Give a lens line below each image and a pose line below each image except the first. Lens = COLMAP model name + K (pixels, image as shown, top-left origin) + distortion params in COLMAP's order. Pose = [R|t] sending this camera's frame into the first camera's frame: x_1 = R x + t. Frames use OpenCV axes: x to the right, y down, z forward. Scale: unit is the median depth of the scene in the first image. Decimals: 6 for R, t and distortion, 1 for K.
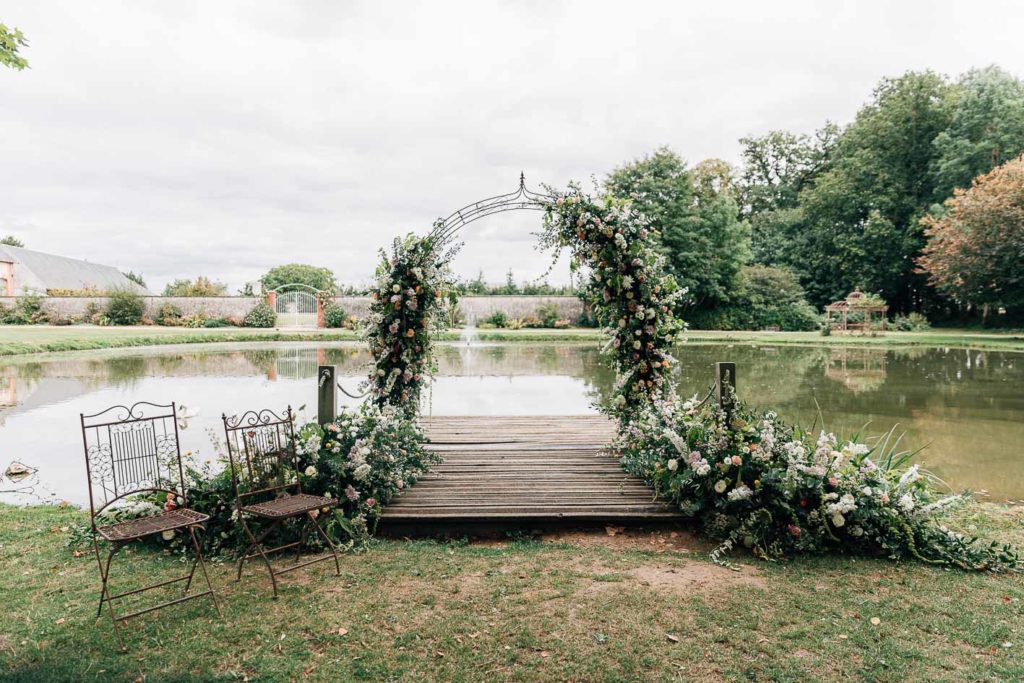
lens RADIAL K [[712.2, 0, 497.2], [0, 712.2, 349.7], [0, 0, 1]] dist [0.016519, -0.001611]
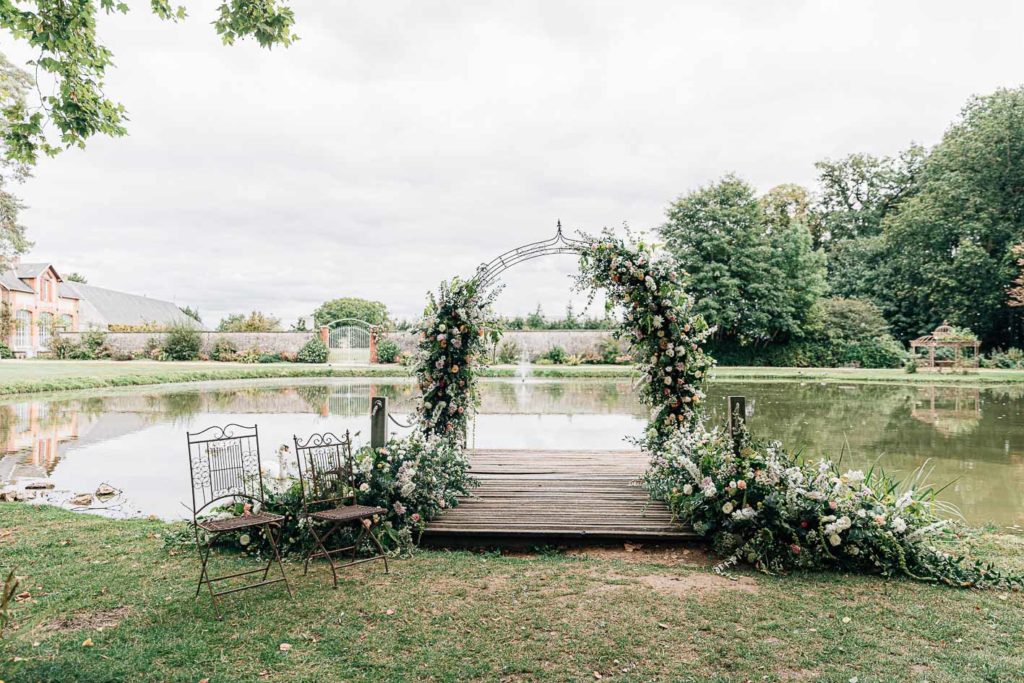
lens RADIAL K [[750.4, 0, 489.3], [0, 750.4, 350.1], [0, 0, 1]] dist [-0.008209, 0.001987]
pose [[0.996069, 0.000454, -0.088585, 0.031116], [-0.004774, 0.998809, -0.048557, 0.003405], [0.088458, 0.048789, 0.994884, -0.131586]]
